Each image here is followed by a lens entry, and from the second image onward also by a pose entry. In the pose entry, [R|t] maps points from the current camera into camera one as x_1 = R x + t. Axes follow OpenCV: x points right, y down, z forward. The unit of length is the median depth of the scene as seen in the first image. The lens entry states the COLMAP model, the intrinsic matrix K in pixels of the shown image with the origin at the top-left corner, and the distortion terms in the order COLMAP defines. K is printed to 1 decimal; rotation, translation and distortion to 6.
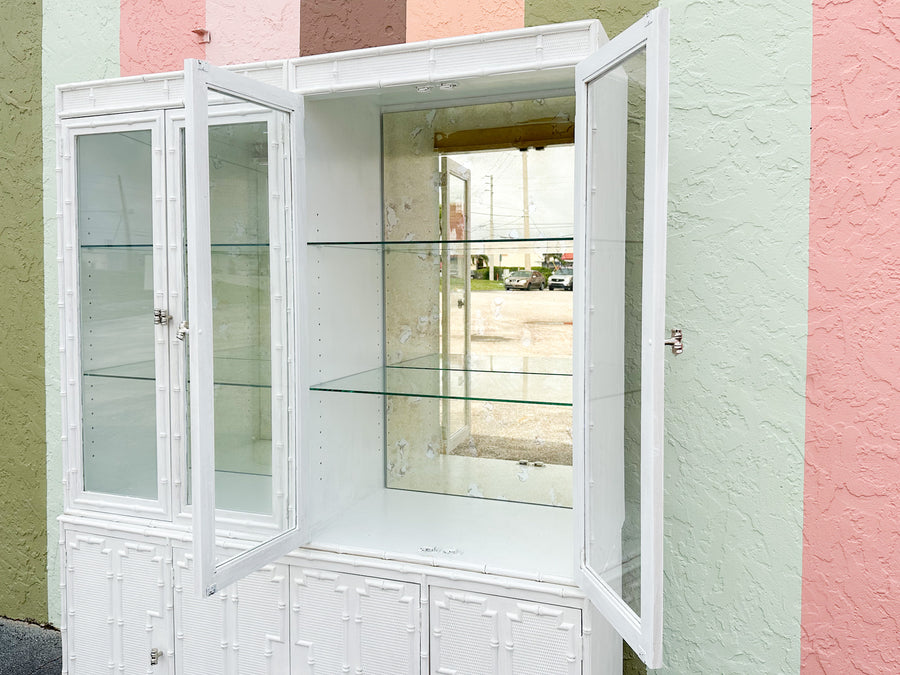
lens RADIAL K [[786.7, 0, 450.6], [0, 786.7, 332.2], [0, 0, 1]] dist [0.075430, -0.111843]
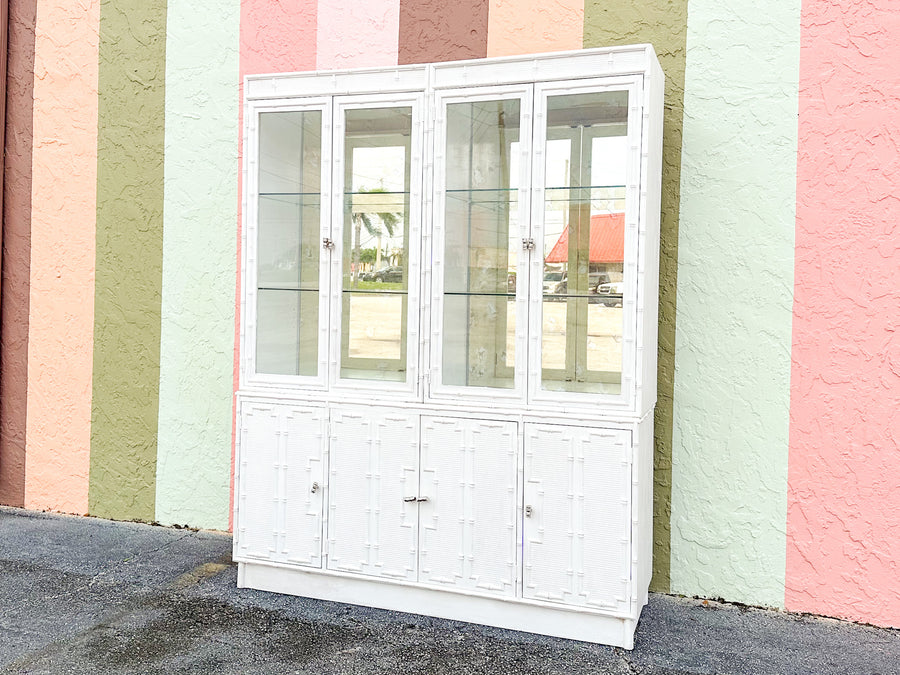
lens RADIAL K [[786.7, 0, 452.4], [0, 786.7, 288.9], [0, 0, 1]] dist [0.075430, -0.111843]
pose [[0.999539, 0.019977, -0.022851, -0.101581], [-0.020452, 0.999575, -0.020759, 0.081420], [0.022427, 0.021216, 0.999523, -0.363153]]
